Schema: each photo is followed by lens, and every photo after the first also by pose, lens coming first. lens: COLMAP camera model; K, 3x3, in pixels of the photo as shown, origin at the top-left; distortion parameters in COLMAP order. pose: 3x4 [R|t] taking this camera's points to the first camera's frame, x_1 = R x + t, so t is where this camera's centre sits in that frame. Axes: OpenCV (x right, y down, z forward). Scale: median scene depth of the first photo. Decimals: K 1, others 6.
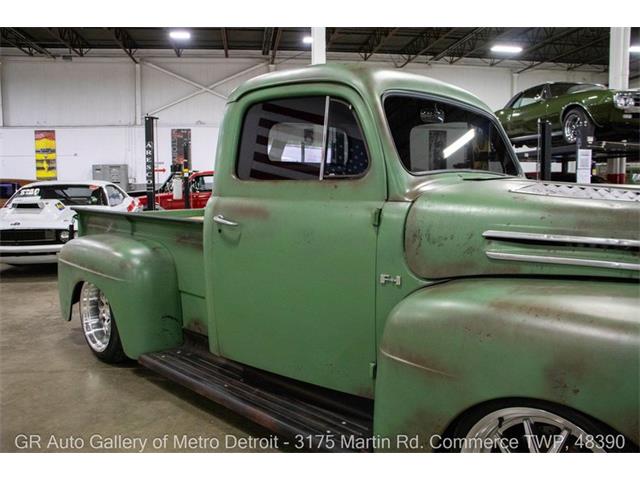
lens RADIAL K [[513.4, 0, 321.8], [0, 513.4, 233.9], [0, 0, 1]] dist [-0.153573, 0.125772]
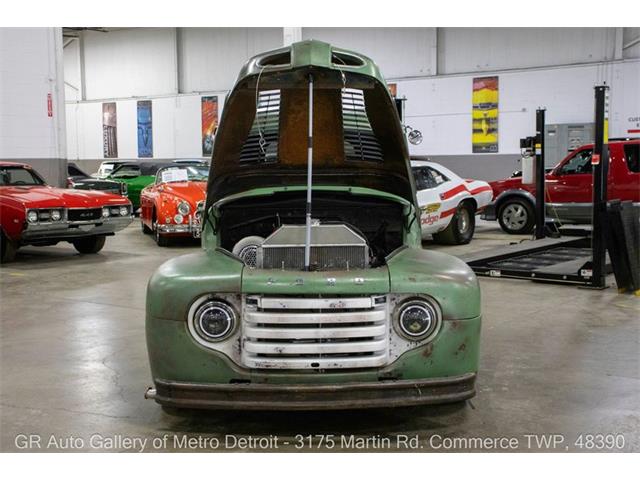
lens RADIAL K [[869.8, 0, 320.0], [0, 869.8, 240.0], [0, 0, 1]] dist [0.065281, 0.033991]
pose [[0.703129, 0.065592, -0.708031, 0.560165], [-0.057535, 0.997719, 0.035293, -0.016464], [0.708731, 0.015921, 0.705299, -0.181912]]
